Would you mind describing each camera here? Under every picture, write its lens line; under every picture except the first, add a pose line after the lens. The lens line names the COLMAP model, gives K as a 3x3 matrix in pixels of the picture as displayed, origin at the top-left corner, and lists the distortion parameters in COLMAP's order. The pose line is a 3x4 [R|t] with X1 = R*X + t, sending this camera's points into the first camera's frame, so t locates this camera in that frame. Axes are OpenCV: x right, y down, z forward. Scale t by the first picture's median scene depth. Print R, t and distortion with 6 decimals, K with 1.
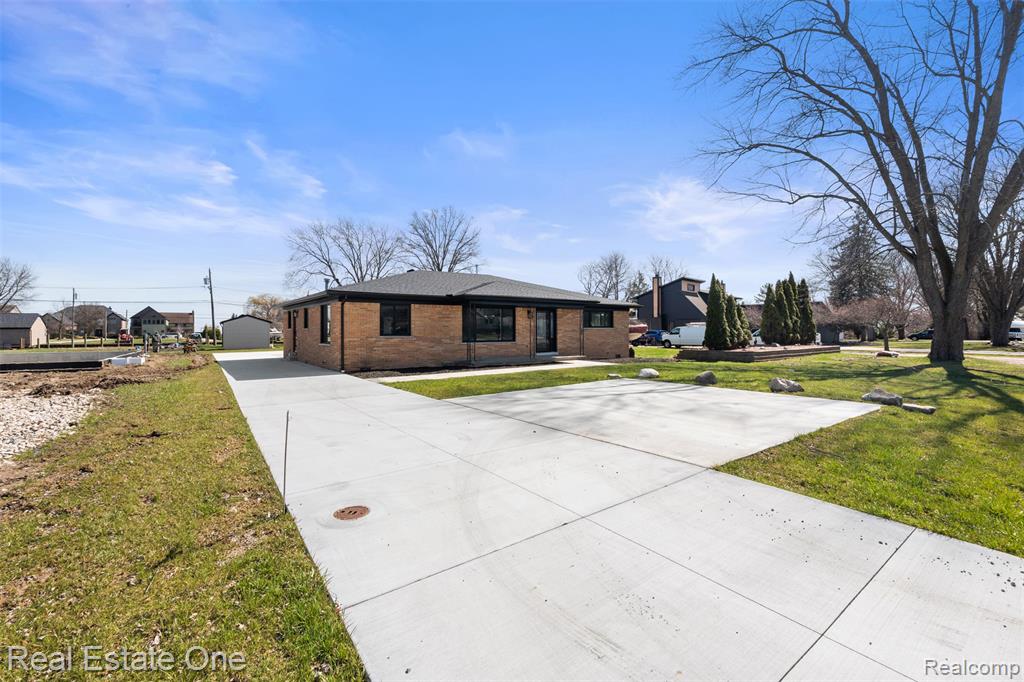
lens RADIAL K [[456.7, 0, 512.0], [0, 456.7, 341.0], [0, 0, 1]] dist [-0.001343, -0.000096]
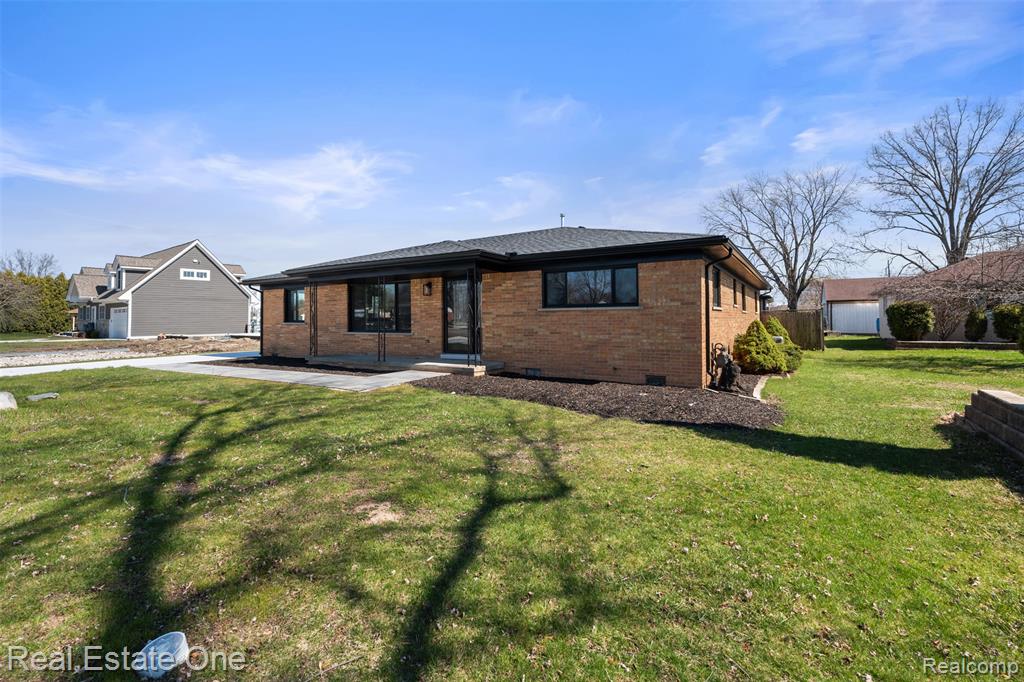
lens RADIAL K [[469.4, 0, 510.1], [0, 469.4, 301.9], [0, 0, 1]] dist [0.000767, 0.000171]
pose [[0.367652, -0.030056, -0.929478, 0.652376], [-0.012961, 0.999215, -0.037438, -0.018873], [0.929873, 0.025811, 0.366973, 0.863806]]
